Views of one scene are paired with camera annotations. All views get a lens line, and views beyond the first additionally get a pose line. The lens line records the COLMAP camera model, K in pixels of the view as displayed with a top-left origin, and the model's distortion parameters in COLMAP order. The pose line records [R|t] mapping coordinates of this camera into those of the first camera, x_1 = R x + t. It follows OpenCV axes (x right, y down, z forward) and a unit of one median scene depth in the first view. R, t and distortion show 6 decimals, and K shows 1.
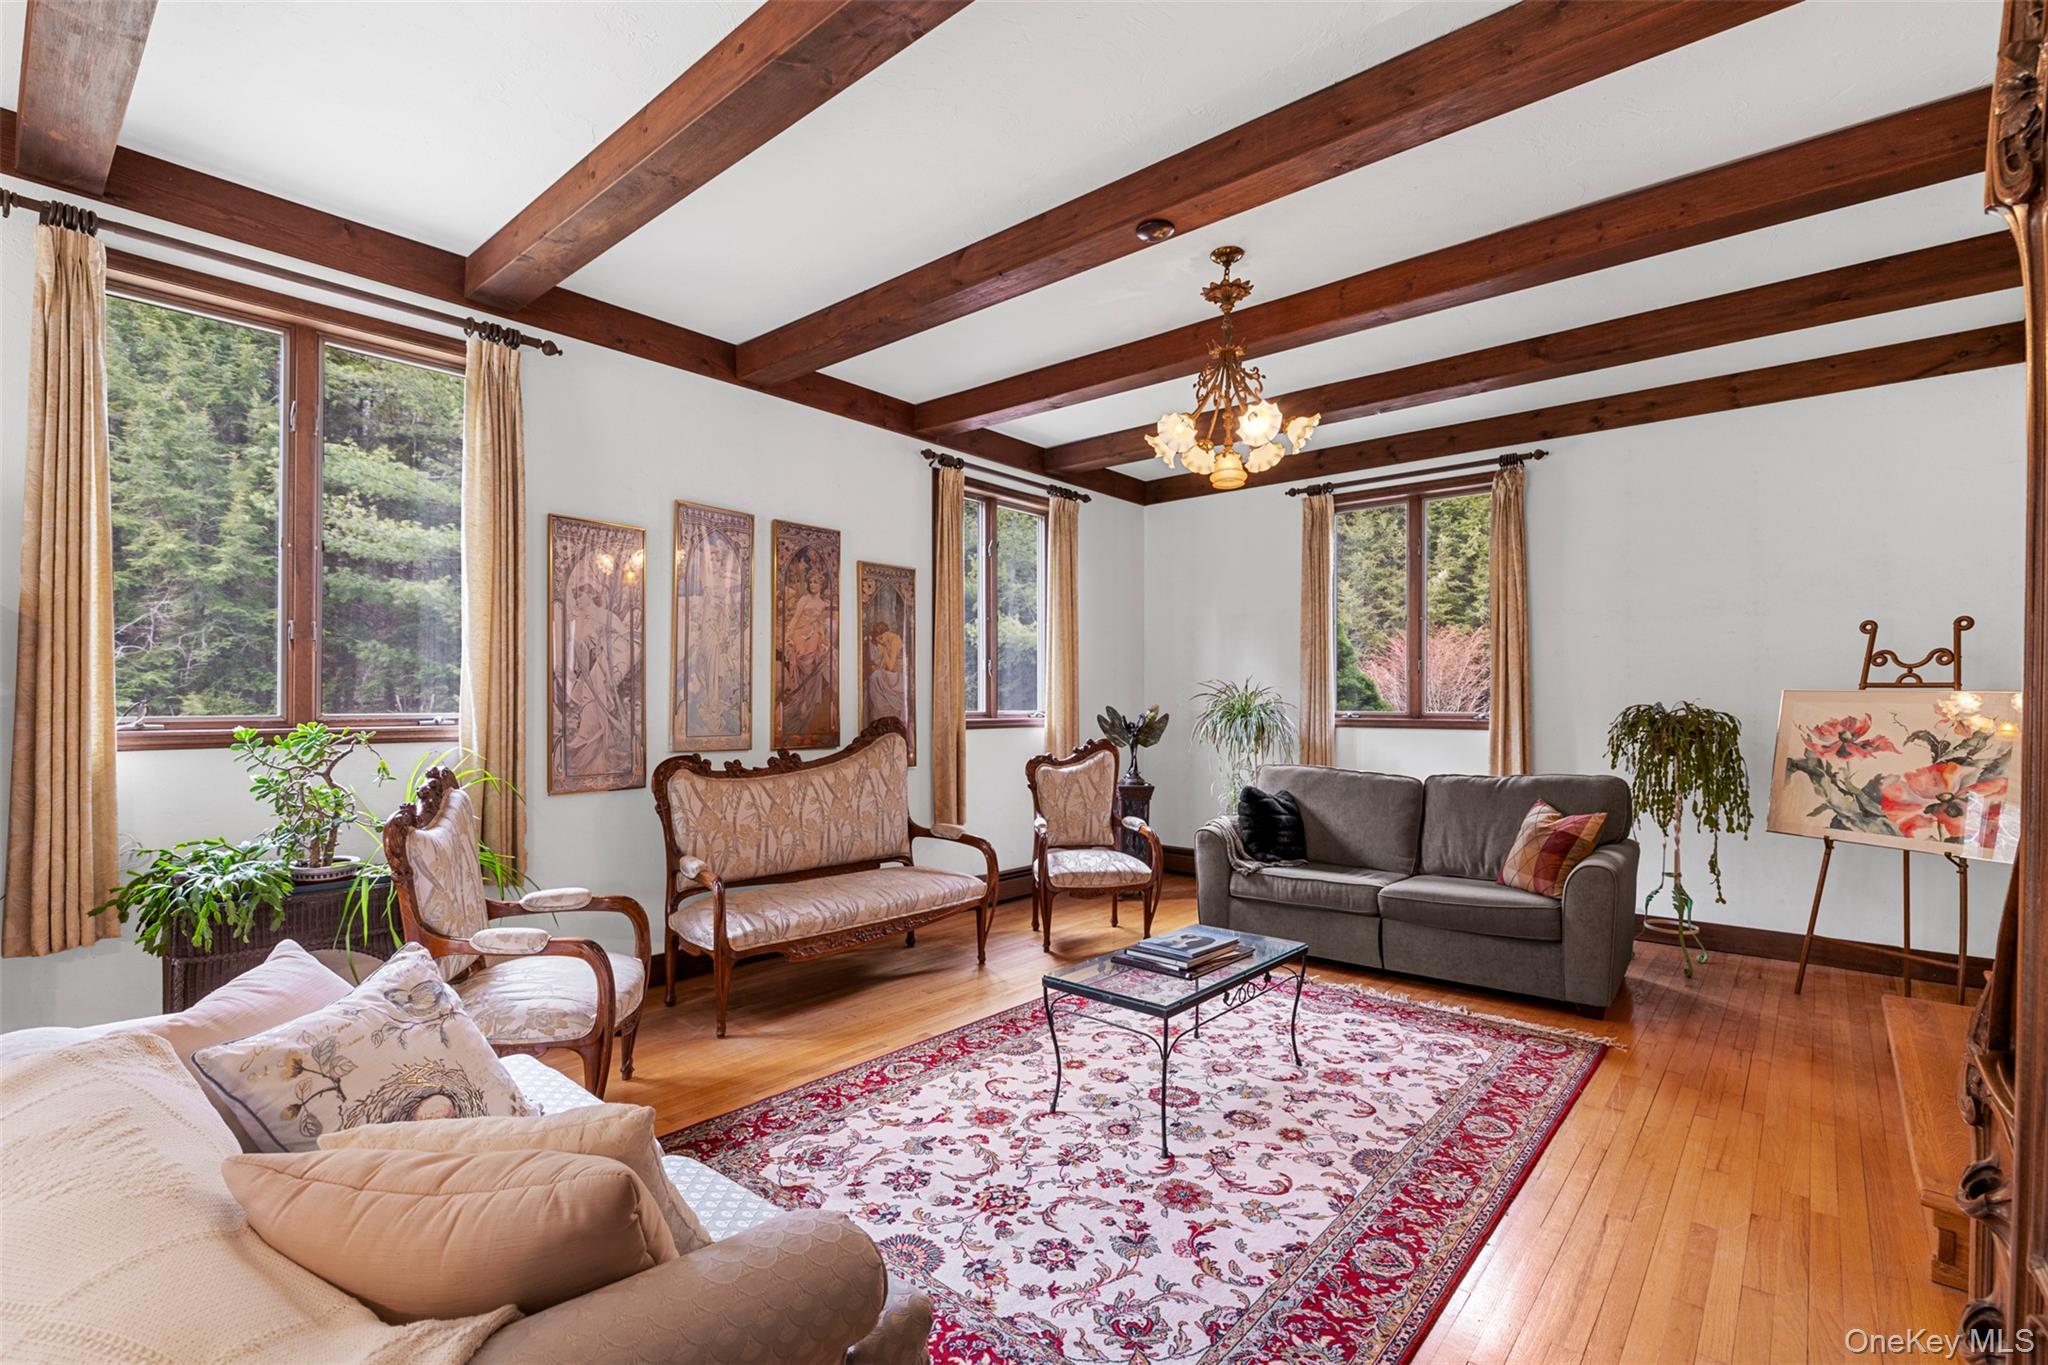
lens RADIAL K [[890.0, 0, 1037.9], [0, 890.0, 702.2], [0, 0, 1]] dist [-0.008775, -0.000777]
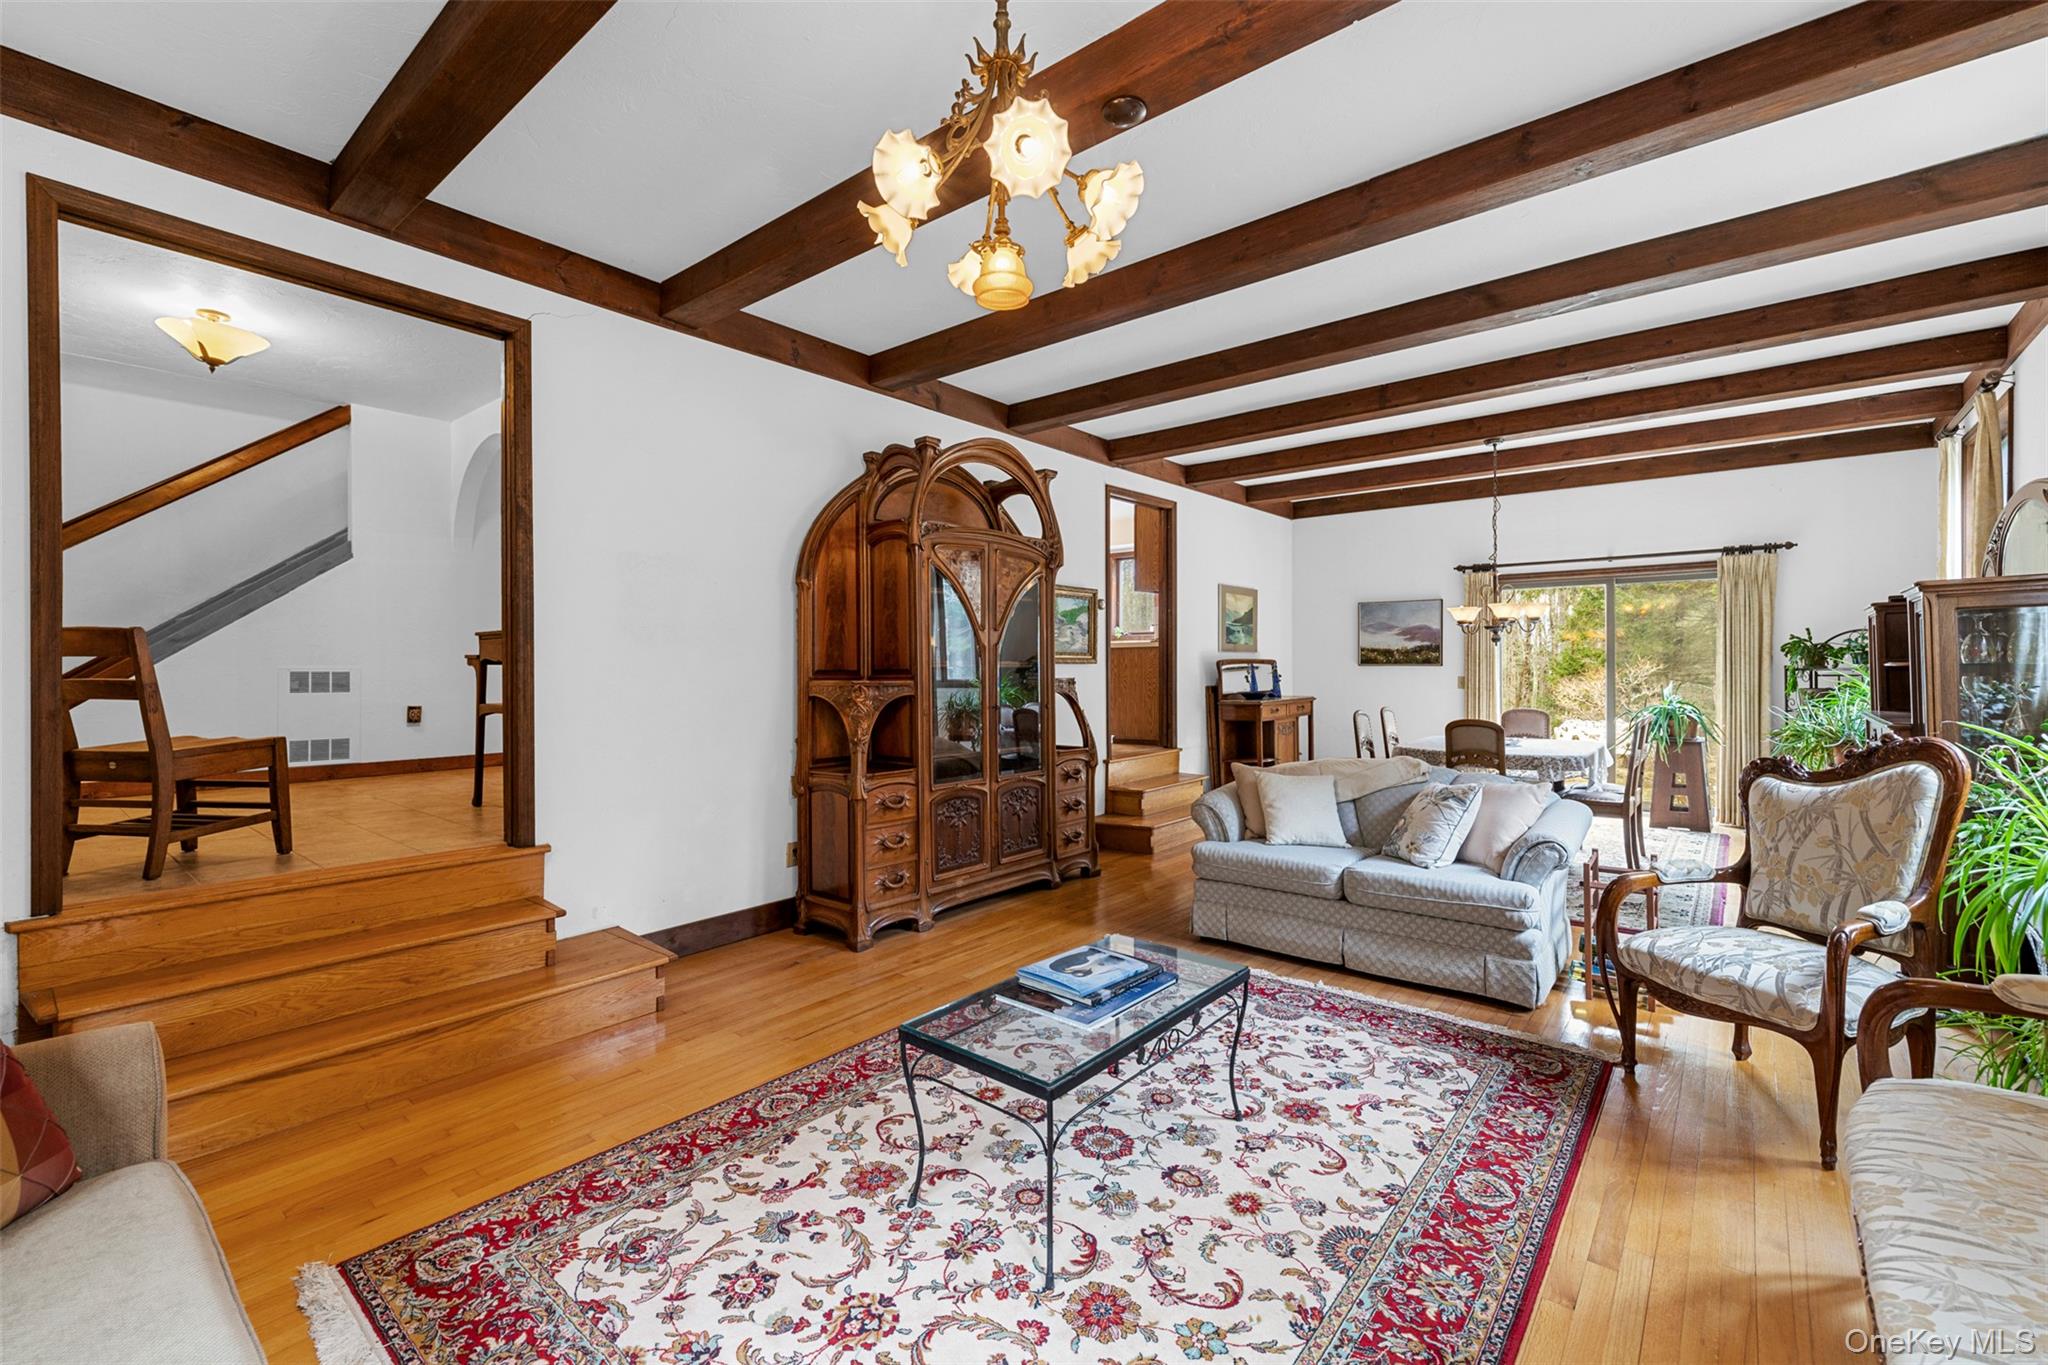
lens RADIAL K [[878.3, 0, 1013.4], [0, 878.3, 671.0], [0, 0, 1]] dist [0.002504, -0.000370]
pose [[-0.999975, 0.000097, -0.007096, 0.207190], [0.000062, 0.999987, 0.005020, 0.000718], [0.007096, 0.005019, -0.999962, 1.553286]]
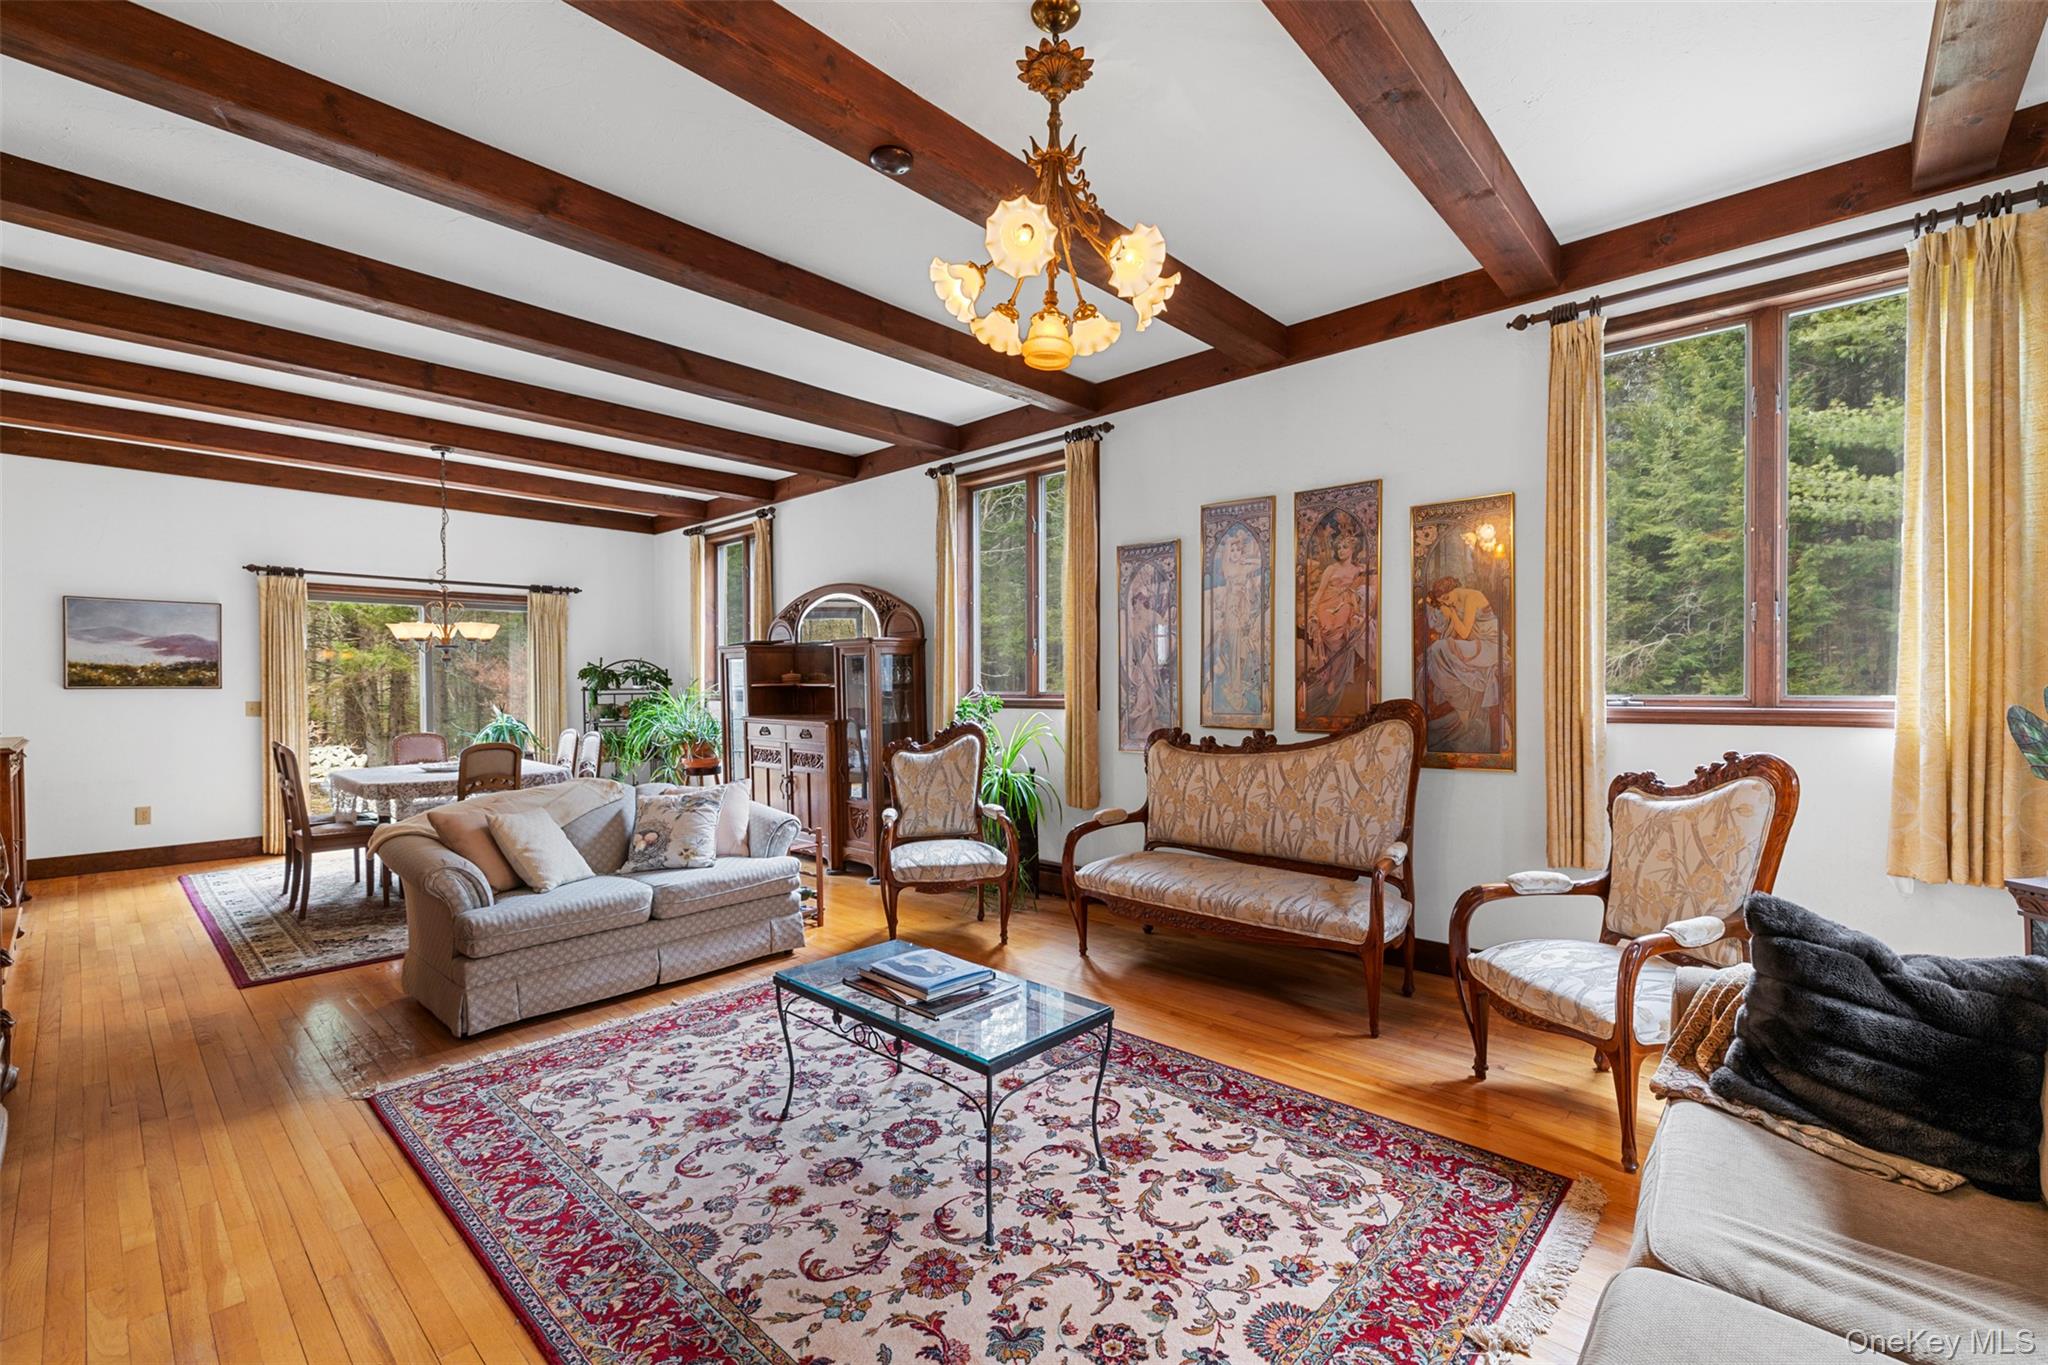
lens RADIAL K [[878.3, 0, 1062.0], [0, 878.3, 691.0], [0, 0, 1]] dist [0.002504, -0.000370]
pose [[-0.003628, 0.005777, -0.999977, 0.869324], [0.005922, 0.999966, 0.005755, 0.003465], [0.999976, -0.005901, -0.003662, 0.986700]]
